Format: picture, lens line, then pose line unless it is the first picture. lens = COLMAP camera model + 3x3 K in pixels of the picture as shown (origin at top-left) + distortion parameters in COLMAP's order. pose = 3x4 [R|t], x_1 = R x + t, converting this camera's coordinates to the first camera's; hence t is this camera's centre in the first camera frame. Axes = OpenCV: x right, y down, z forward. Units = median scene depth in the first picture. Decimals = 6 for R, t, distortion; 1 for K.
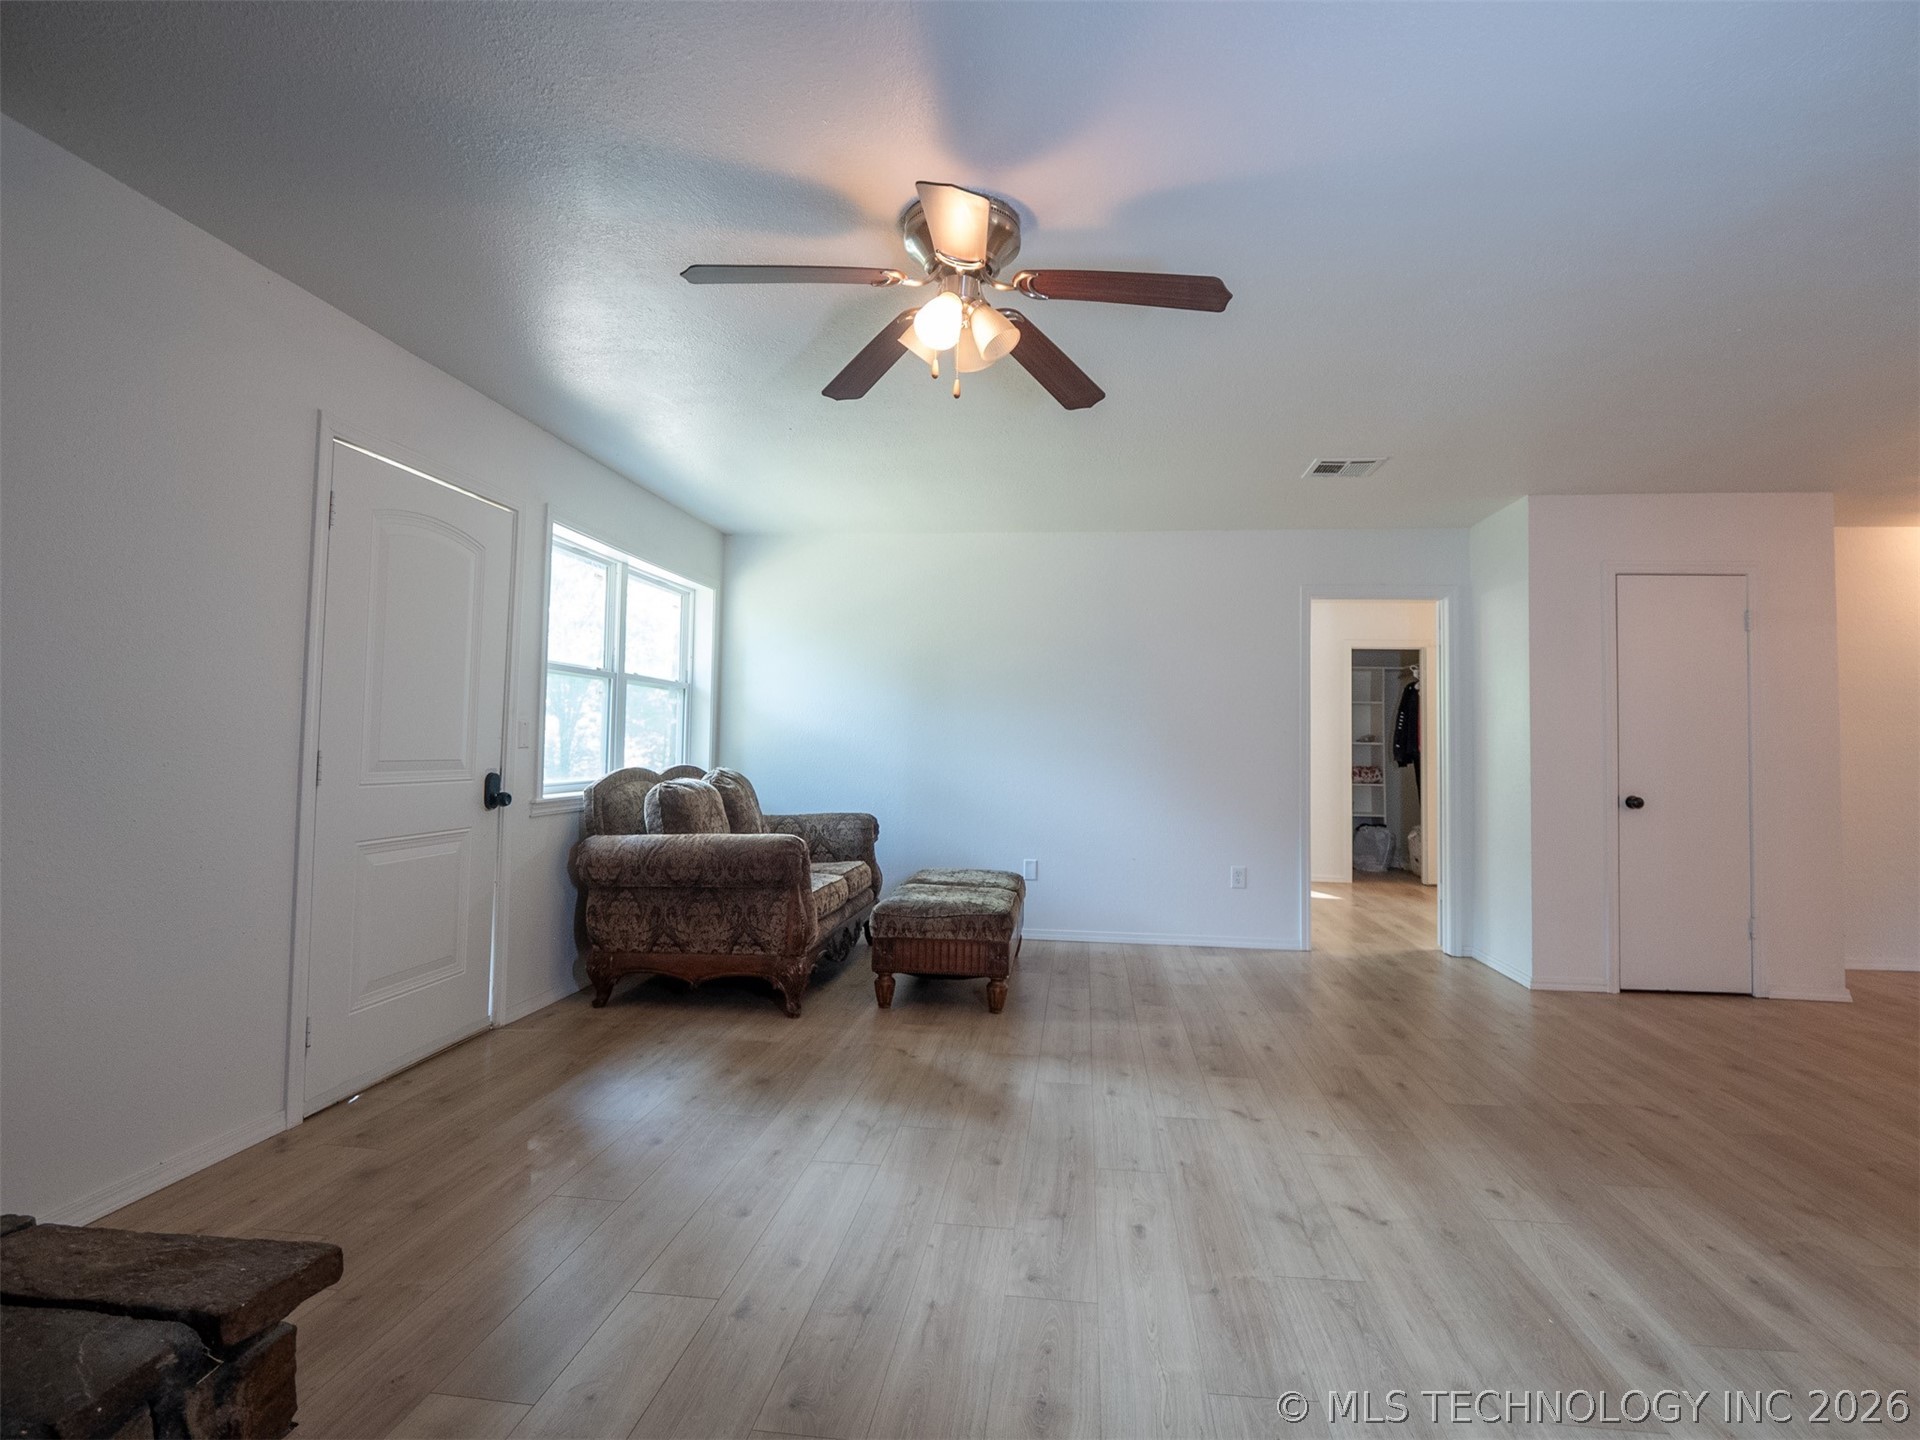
lens RADIAL K [[950.9, 0, 986.2], [0, 950.9, 700.6], [0, 0, 1]] dist [-0.013789, 0.000604]
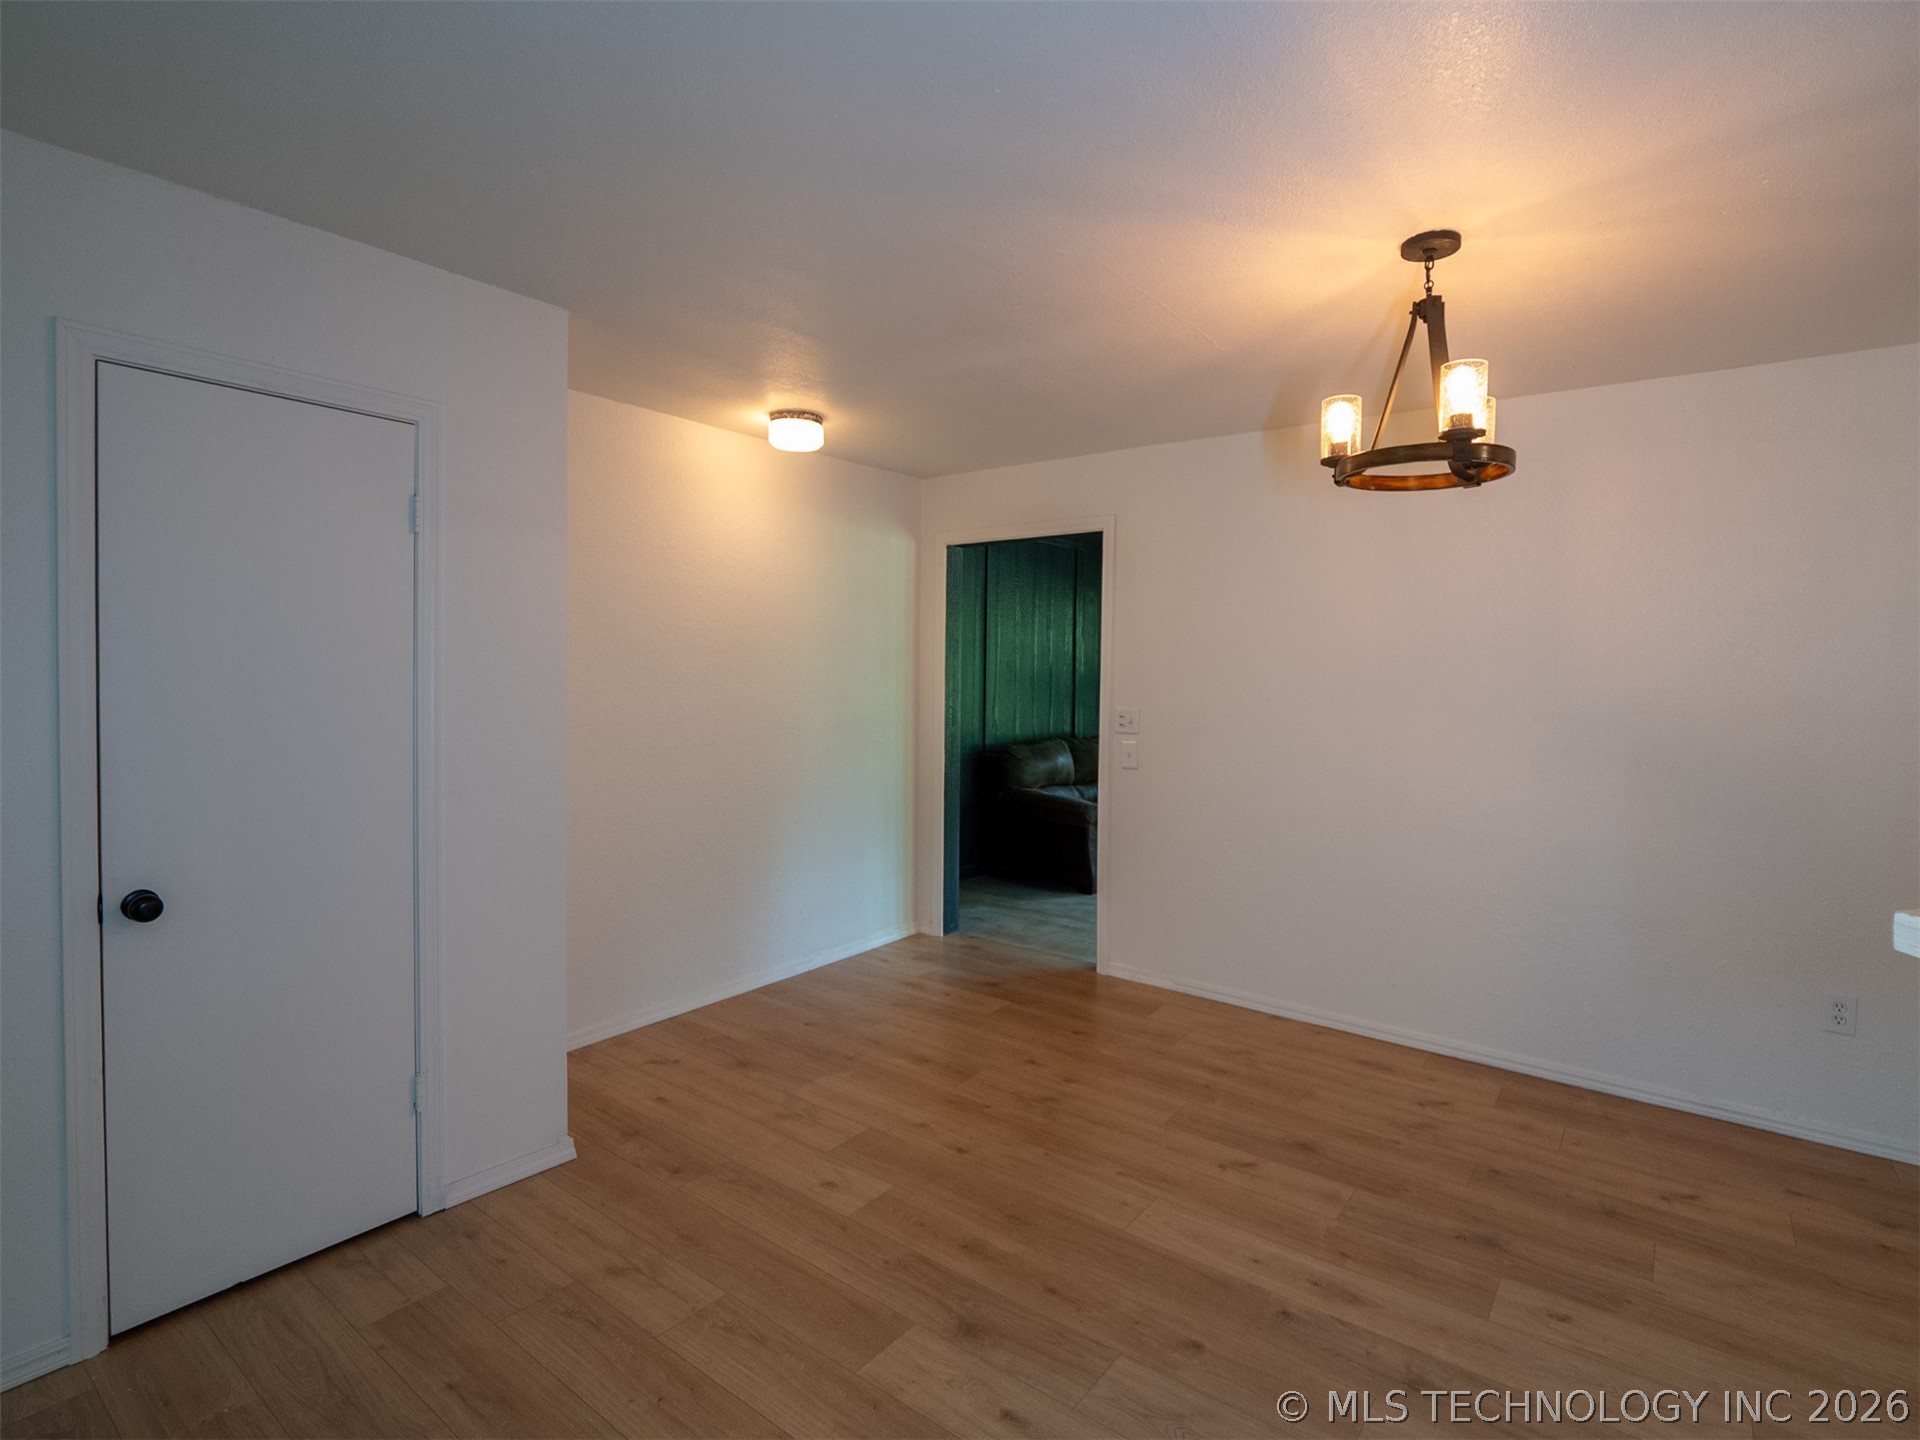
lens RADIAL K [[950.9, 0, 986.2], [0, 950.9, 700.6], [0, 0, 1]] dist [-0.013789, 0.000604]
pose [[0.512771, -0.035670, 0.857784, 0.702883], [-0.047332, 0.996442, 0.069731, -0.044021], [-0.857220, -0.076357, 0.509258, 0.621567]]
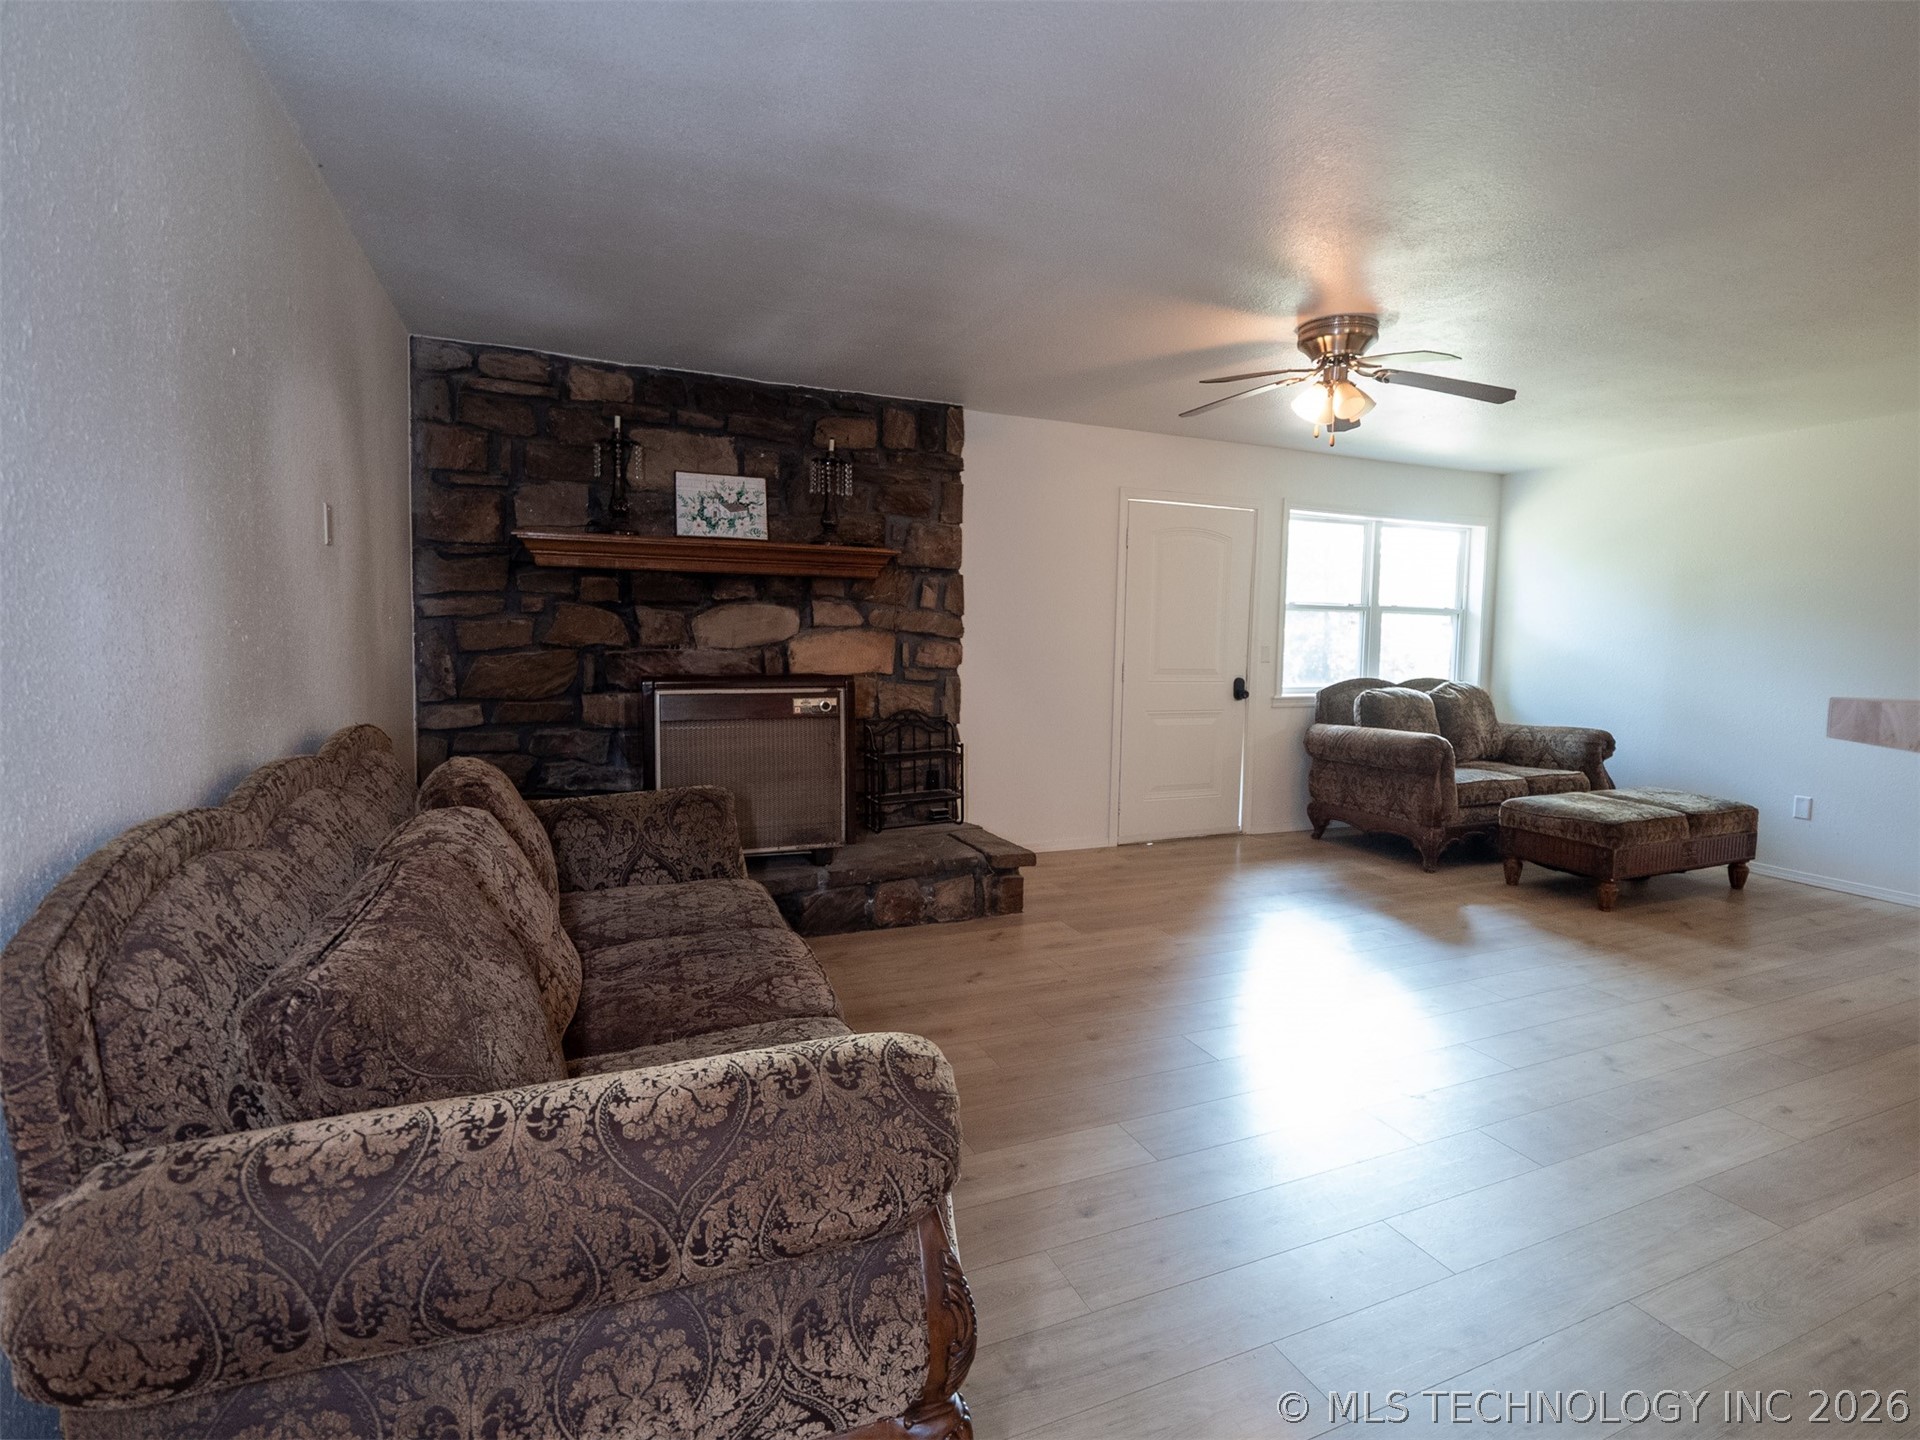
lens RADIAL K [[950.9, 0, 986.2], [0, 950.9, 700.6], [0, 0, 1]] dist [-0.013789, 0.000604]
pose [[0.501611, 0.058280, -0.863128, 0.709169], [0.028710, 0.996057, 0.083941, -0.036165], [0.864617, -0.066886, 0.497960, -0.196421]]
